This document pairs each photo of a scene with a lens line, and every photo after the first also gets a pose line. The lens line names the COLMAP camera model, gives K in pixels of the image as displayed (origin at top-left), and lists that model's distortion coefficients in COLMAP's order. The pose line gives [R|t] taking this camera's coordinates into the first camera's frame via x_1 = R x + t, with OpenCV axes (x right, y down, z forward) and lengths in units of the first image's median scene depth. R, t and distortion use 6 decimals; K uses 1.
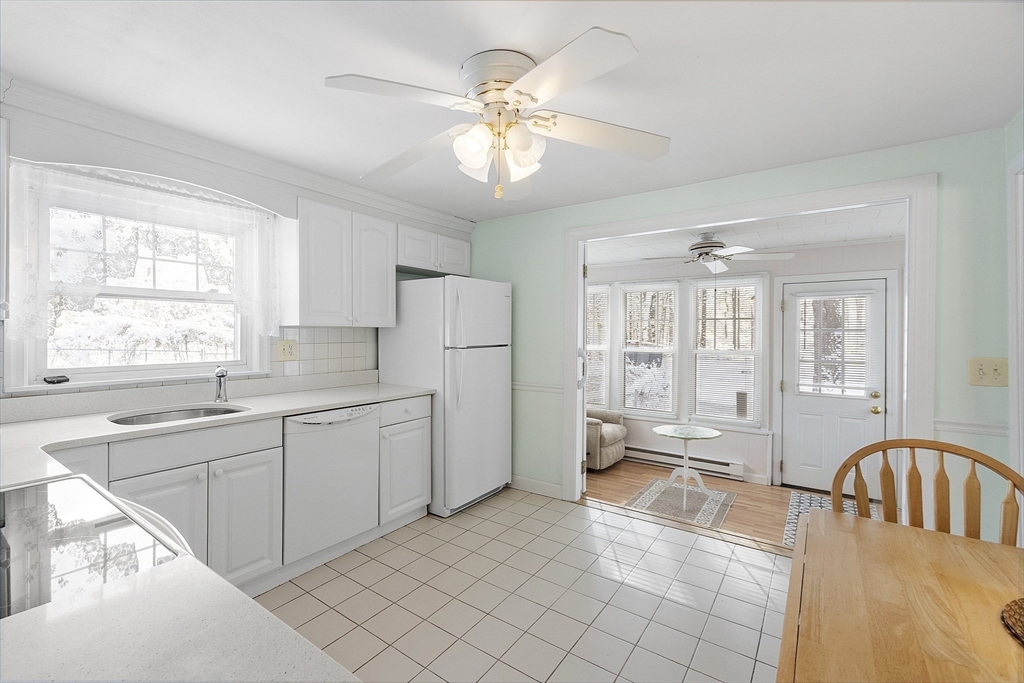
lens RADIAL K [[443.9, 0, 480.4], [0, 443.9, 328.7], [0, 0, 1]] dist [-0.001419, 0.000516]
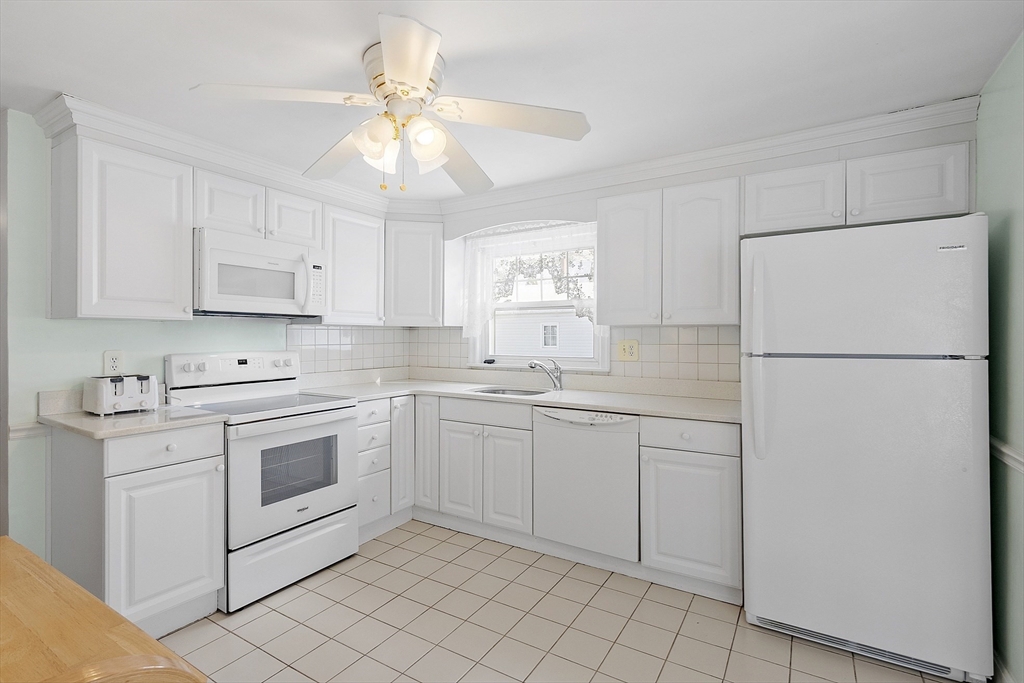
lens RADIAL K [[475.7, 0, 513.2], [0, 475.7, 338.3], [0, 0, 1]] dist [0.001948, -0.000087]
pose [[0.109470, 0.000481, -0.993990, 0.645083], [0.008311, 0.999964, 0.001399, 0.019410], [0.993955, -0.008414, 0.109463, 0.682931]]
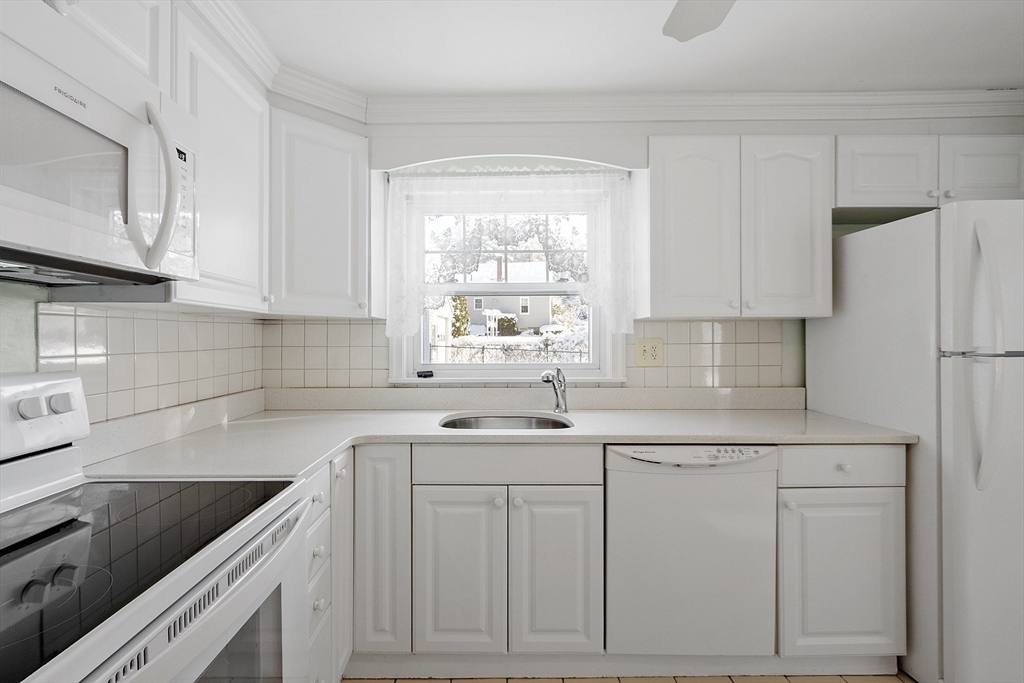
lens RADIAL K [[475.7, 0, 505.2], [0, 475.7, 341.7], [0, 0, 1]] dist [0.001948, -0.000087]
pose [[0.601564, -0.001448, -0.798823, 0.058481], [0.013728, 0.999869, 0.008526, 0.022023], [0.798706, -0.016096, 0.601506, 0.352448]]
